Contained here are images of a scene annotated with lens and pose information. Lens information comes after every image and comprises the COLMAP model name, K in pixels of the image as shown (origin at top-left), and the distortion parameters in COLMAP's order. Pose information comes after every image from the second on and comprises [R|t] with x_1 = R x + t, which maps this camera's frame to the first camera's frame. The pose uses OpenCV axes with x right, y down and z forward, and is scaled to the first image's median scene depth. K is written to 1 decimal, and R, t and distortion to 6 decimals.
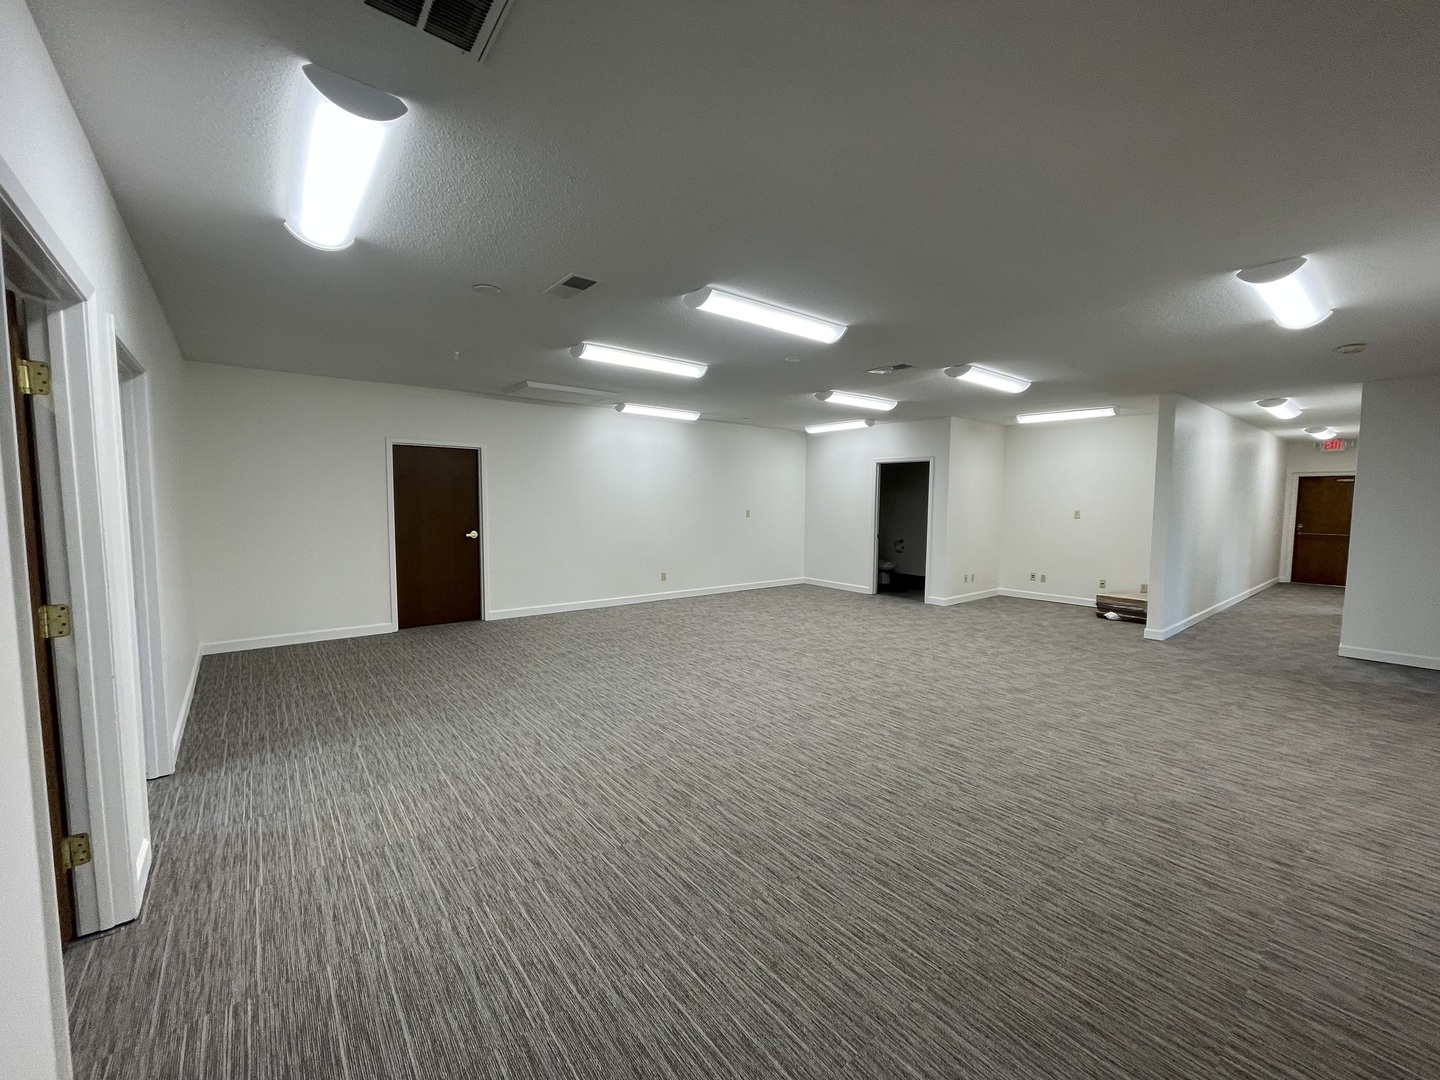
lens RADIAL K [[580.2, 0, 720.0], [0, 580.2, 540.0], [0, 0, 1]] dist [0.000858, 0.000608]
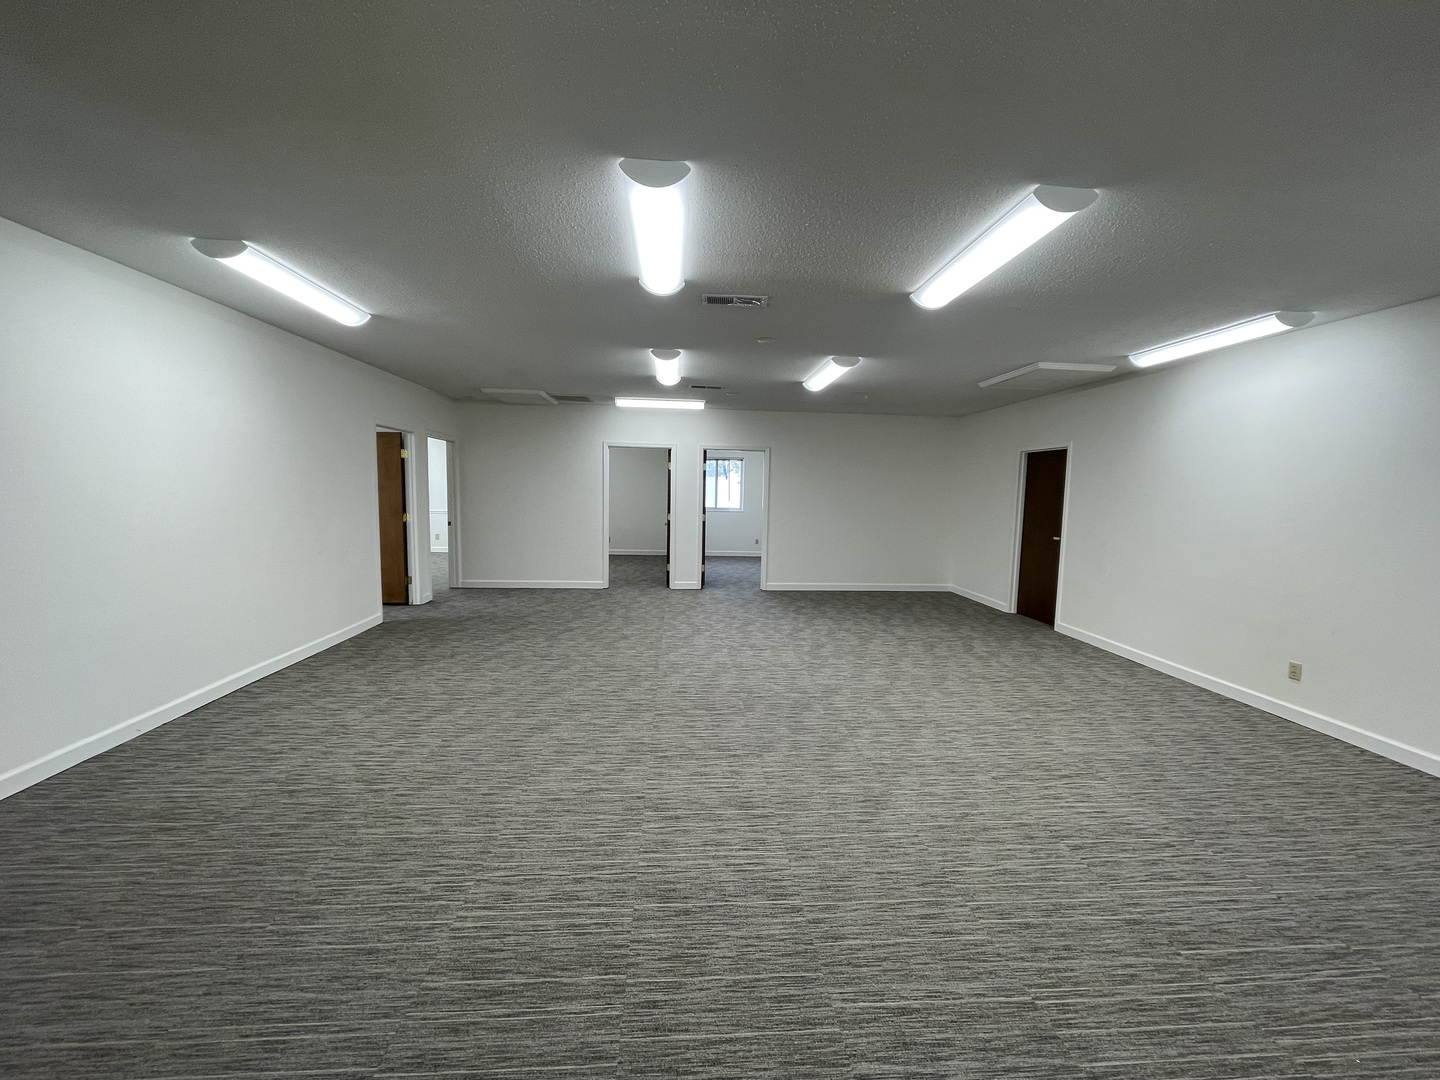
lens RADIAL K [[580.2, 0, 720.0], [0, 580.2, 540.0], [0, 0, 1]] dist [0.000858, 0.000608]
pose [[-0.566347, 0.049318, -0.822690, 1.040163], [-0.087333, 0.988997, 0.119408, -0.109682], [0.819526, 0.139474, -0.555809, 1.653158]]
